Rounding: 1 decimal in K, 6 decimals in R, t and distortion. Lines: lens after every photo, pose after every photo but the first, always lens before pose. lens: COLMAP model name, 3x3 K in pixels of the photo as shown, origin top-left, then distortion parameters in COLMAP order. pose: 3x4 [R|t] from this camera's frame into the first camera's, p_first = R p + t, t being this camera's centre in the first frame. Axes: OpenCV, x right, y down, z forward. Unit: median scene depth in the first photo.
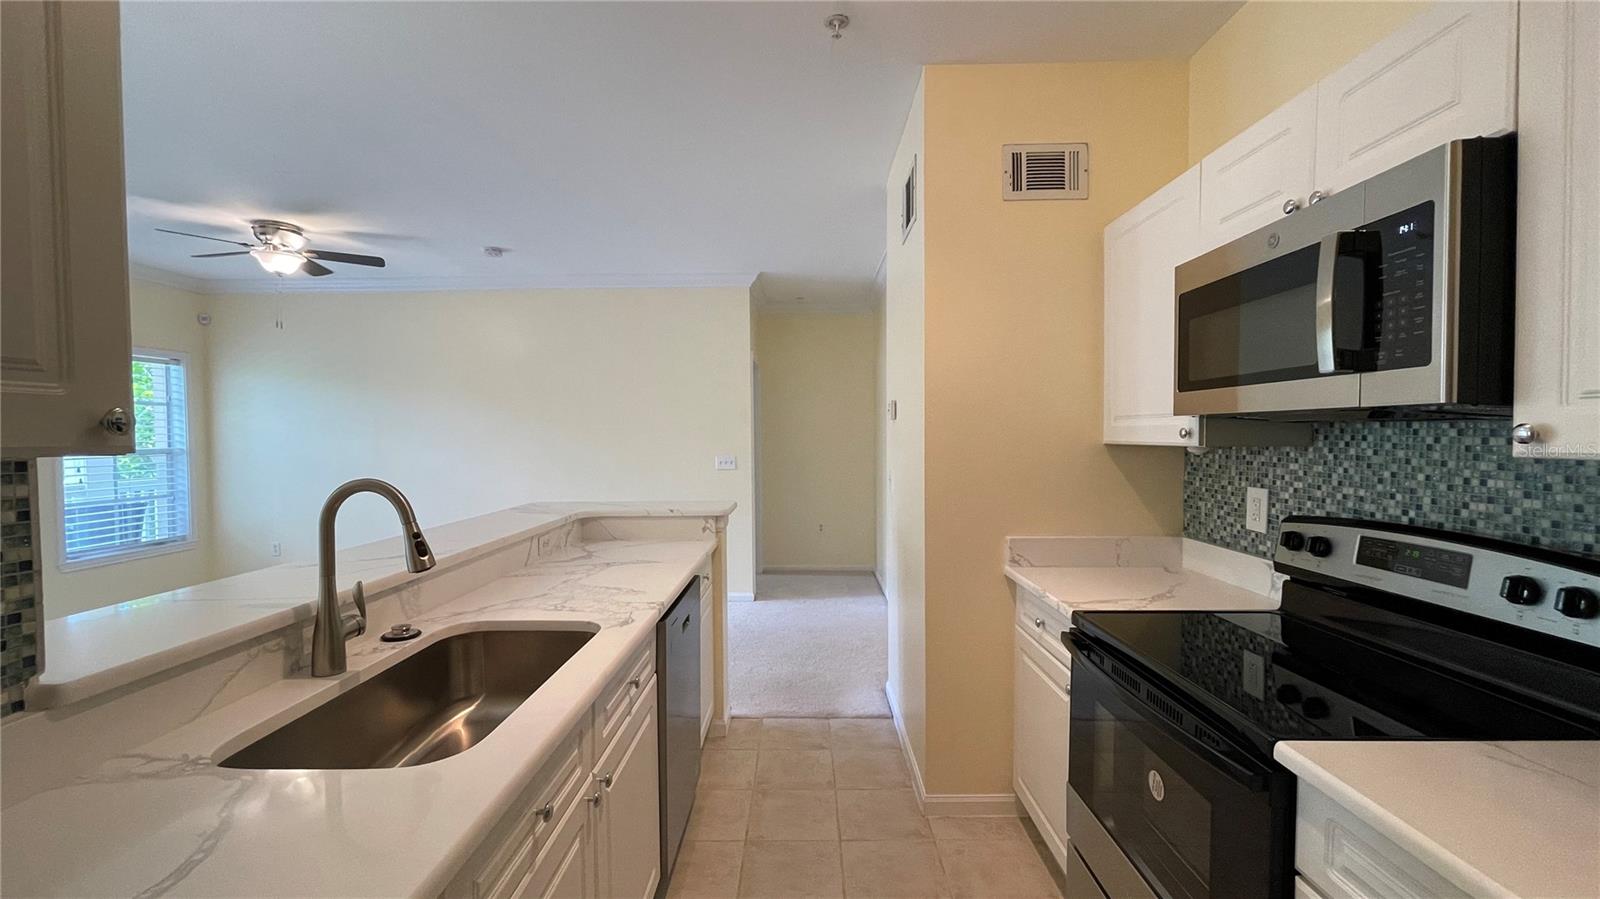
lens RADIAL K [[652.8, 0, 793.1], [0, 652.8, 455.7], [0, 0, 1]] dist [-0.000371, 0.000163]
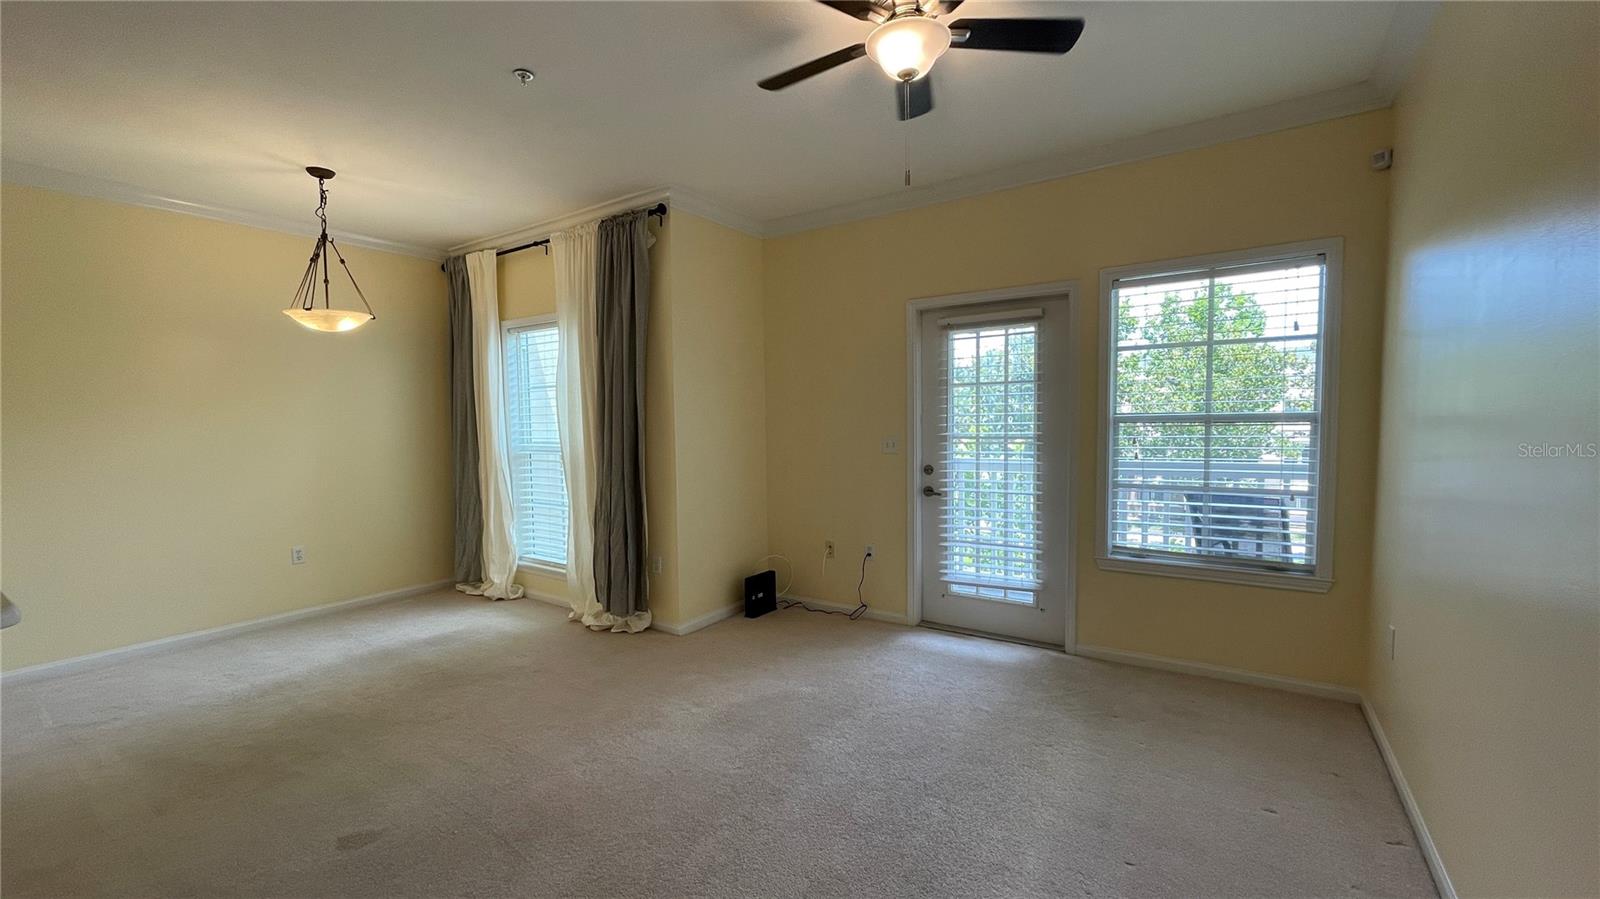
lens RADIAL K [[652.8, 0, 793.1], [0, 652.8, 455.7], [0, 0, 1]] dist [-0.000371, 0.000163]
pose [[-0.549257, 0.066194, -0.833028, -0.731703], [-0.008128, 0.996387, 0.084534, -0.062555], [0.835614, 0.053202, -0.546735, 3.145644]]
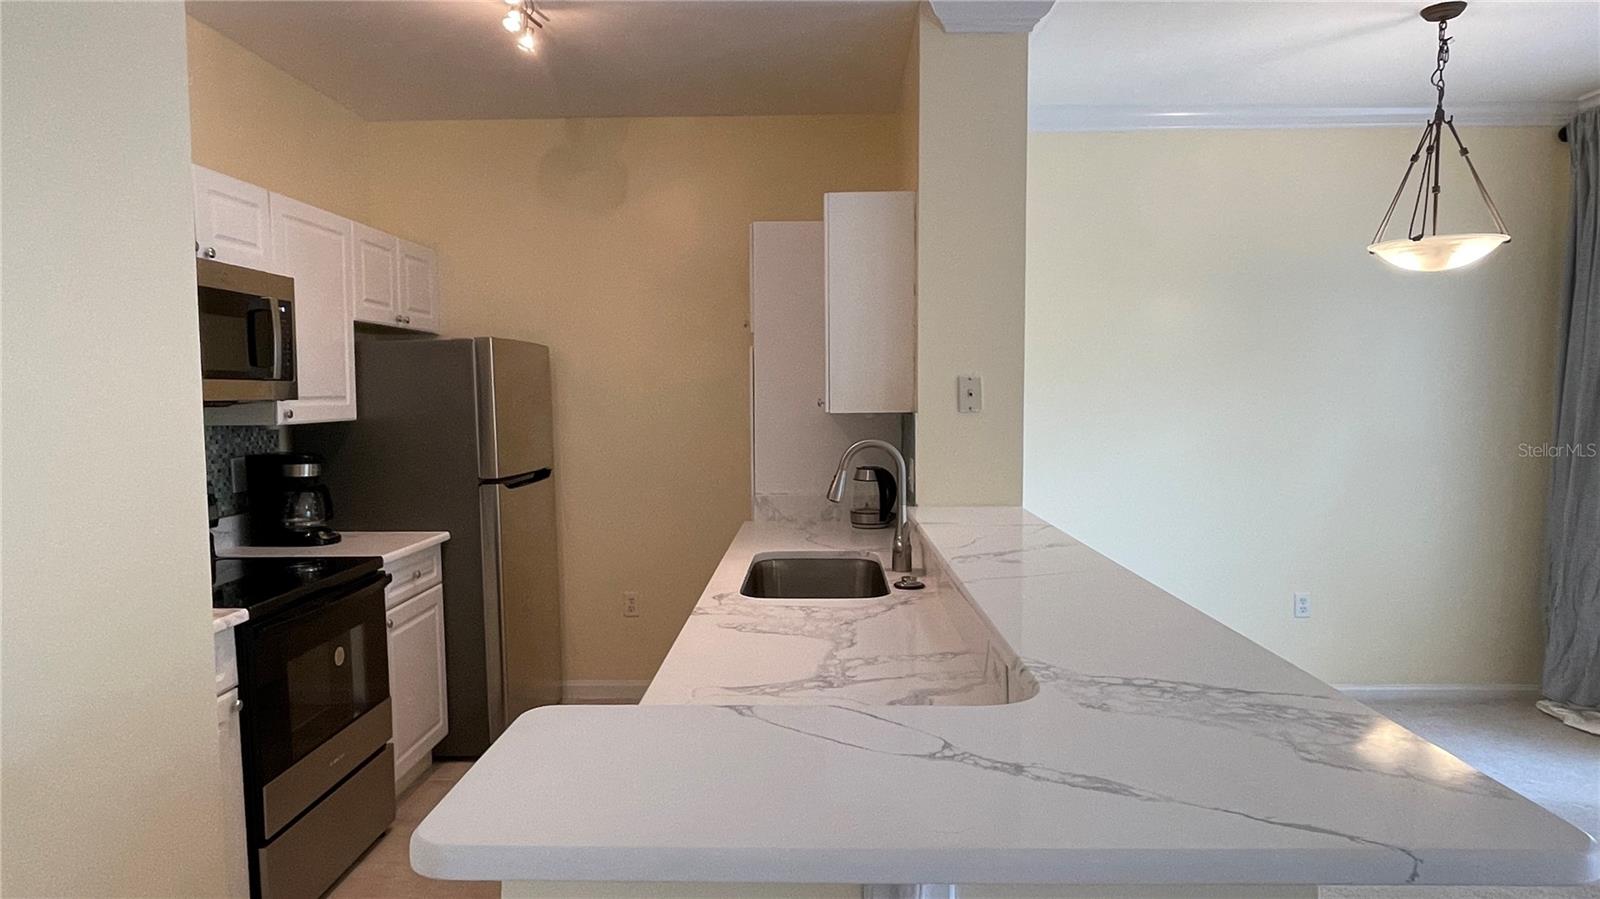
lens RADIAL K [[998.1, 0, 795.7], [0, 998.1, 455.7], [0, 0, 1]] dist [-0.001556, -0.001860]
pose [[-0.999881, 0.015404, -0.000282, -0.399380], [0.015299, 0.994915, 0.099546, -0.127318], [0.001814, 0.099529, -0.995033, 2.696533]]
